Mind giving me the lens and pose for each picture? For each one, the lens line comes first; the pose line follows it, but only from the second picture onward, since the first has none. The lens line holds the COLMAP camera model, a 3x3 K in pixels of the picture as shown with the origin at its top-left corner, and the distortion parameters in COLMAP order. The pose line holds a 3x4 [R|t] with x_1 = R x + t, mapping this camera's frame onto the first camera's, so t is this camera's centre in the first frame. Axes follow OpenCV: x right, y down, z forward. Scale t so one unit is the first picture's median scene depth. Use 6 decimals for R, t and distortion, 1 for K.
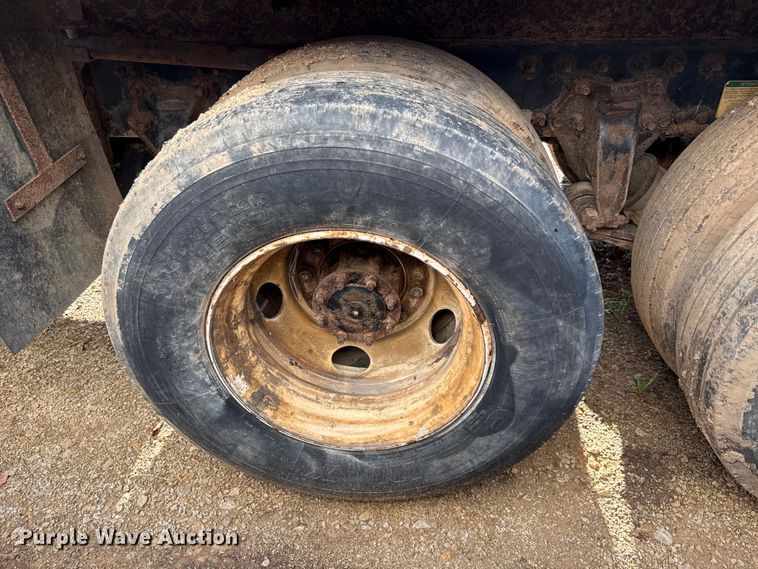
lens RADIAL K [[530.6, 0, 374.3], [0, 530.6, 281.6], [0, 0, 1]] dist [0.082787, -0.114057]
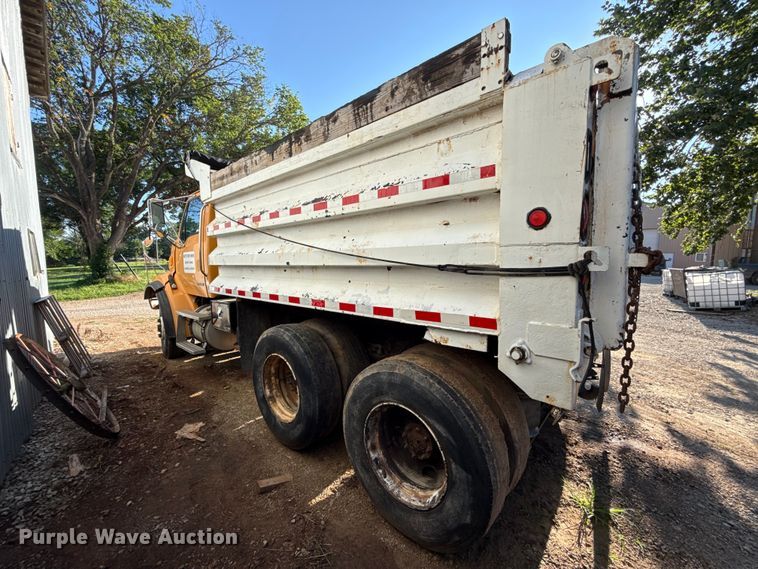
lens RADIAL K [[302.9, 0, 377.6], [0, 302.9, 285.5], [0, 0, 1]] dist [0.000279, 0.000066]
pose [[0.789861, 0.062675, -0.610075, 1.631094], [-0.340165, 0.872493, -0.350776, 0.010573], [0.510301, 0.484590, 0.710468, -0.550924]]
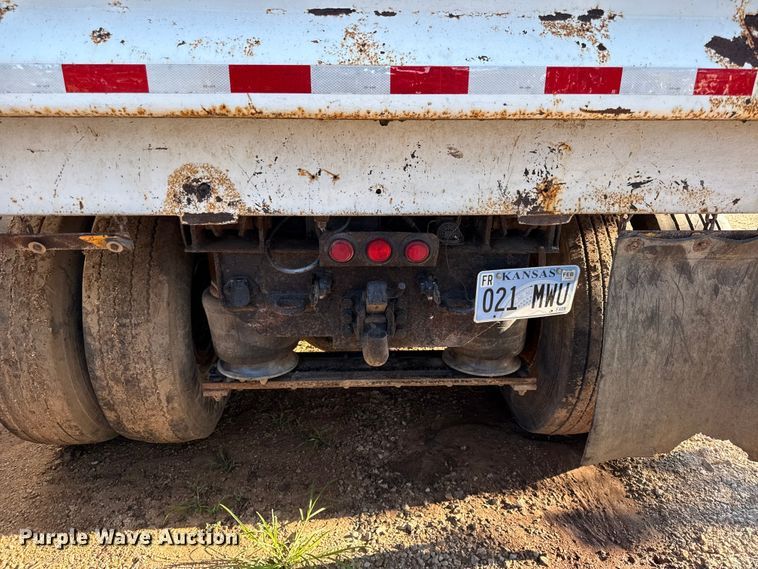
lens RADIAL K [[530.6, 0, 374.3], [0, 530.6, 281.6], [0, 0, 1]] dist [0.082787, -0.114057]
pose [[0.121225, 0.351534, -0.928293, 2.543351], [-0.557886, 0.797640, 0.229203, -0.810680], [0.821016, 0.490097, 0.292809, 1.090649]]
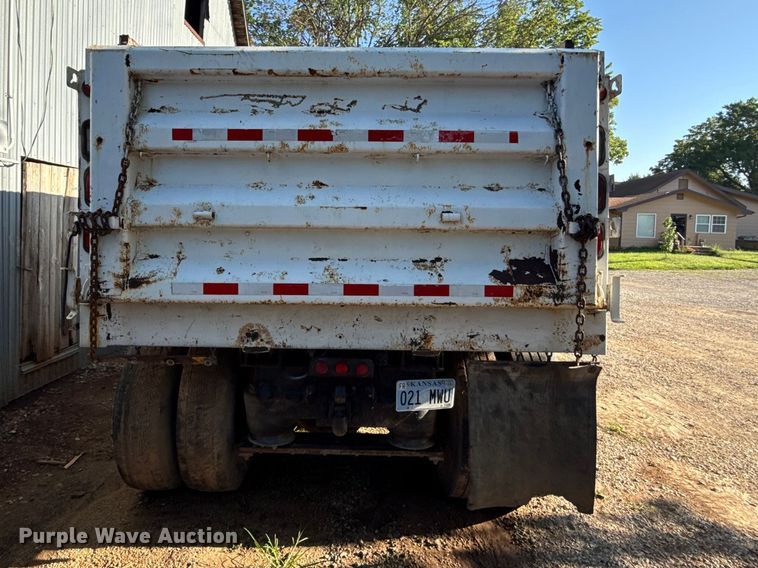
lens RADIAL K [[442.3, 0, 336.7], [0, 442.3, 243.5], [0, 0, 1]] dist [-0.002044, -0.000809]
pose [[0.050435, 0.035856, -0.998084, 3.159733], [-0.562454, 0.826828, 0.001282, -0.994451], [0.825289, 0.561311, 0.061868, 1.000820]]
